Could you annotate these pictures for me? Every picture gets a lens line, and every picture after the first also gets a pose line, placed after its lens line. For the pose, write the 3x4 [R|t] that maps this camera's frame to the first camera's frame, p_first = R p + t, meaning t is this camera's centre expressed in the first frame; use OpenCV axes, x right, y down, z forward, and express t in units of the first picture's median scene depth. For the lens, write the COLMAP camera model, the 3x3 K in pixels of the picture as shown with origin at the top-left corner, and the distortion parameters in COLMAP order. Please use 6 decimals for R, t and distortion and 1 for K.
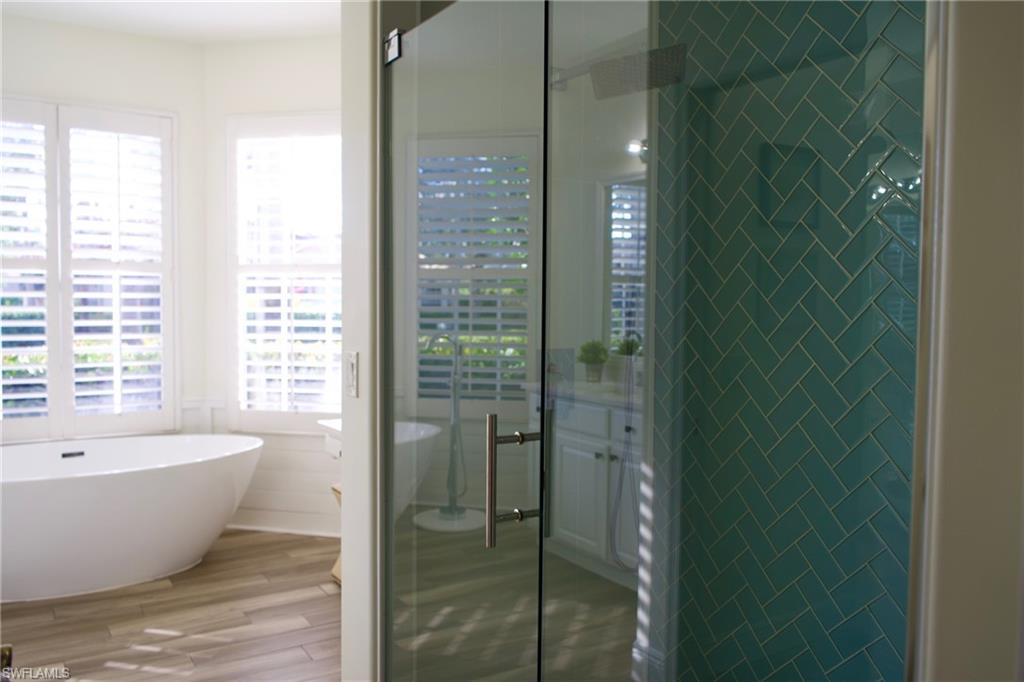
lens RADIAL K [[821.5, 0, 508.9], [0, 821.5, 339.1], [0, 0, 1]] dist [-0.009021, 0.003129]
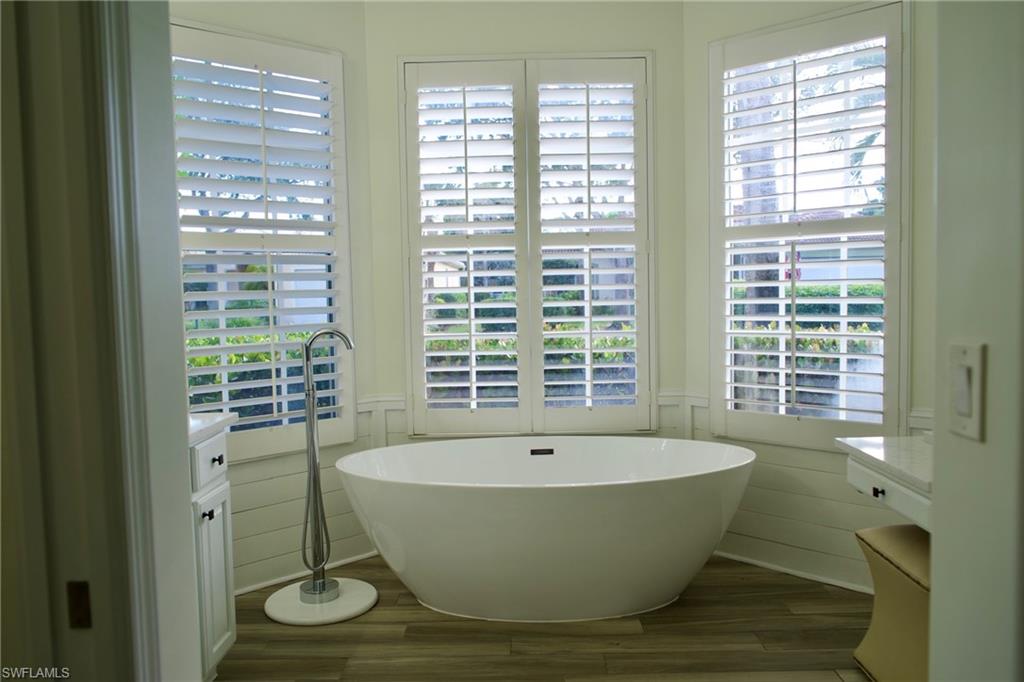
lens RADIAL K [[821.5, 0, 508.9], [0, 821.5, 339.1], [0, 0, 1]] dist [-0.009021, 0.003129]
pose [[0.842084, 0.008039, -0.539287, -0.074481], [0.002051, 0.999834, 0.018107, 0.001596], [0.539343, -0.016354, 0.841927, 0.212476]]
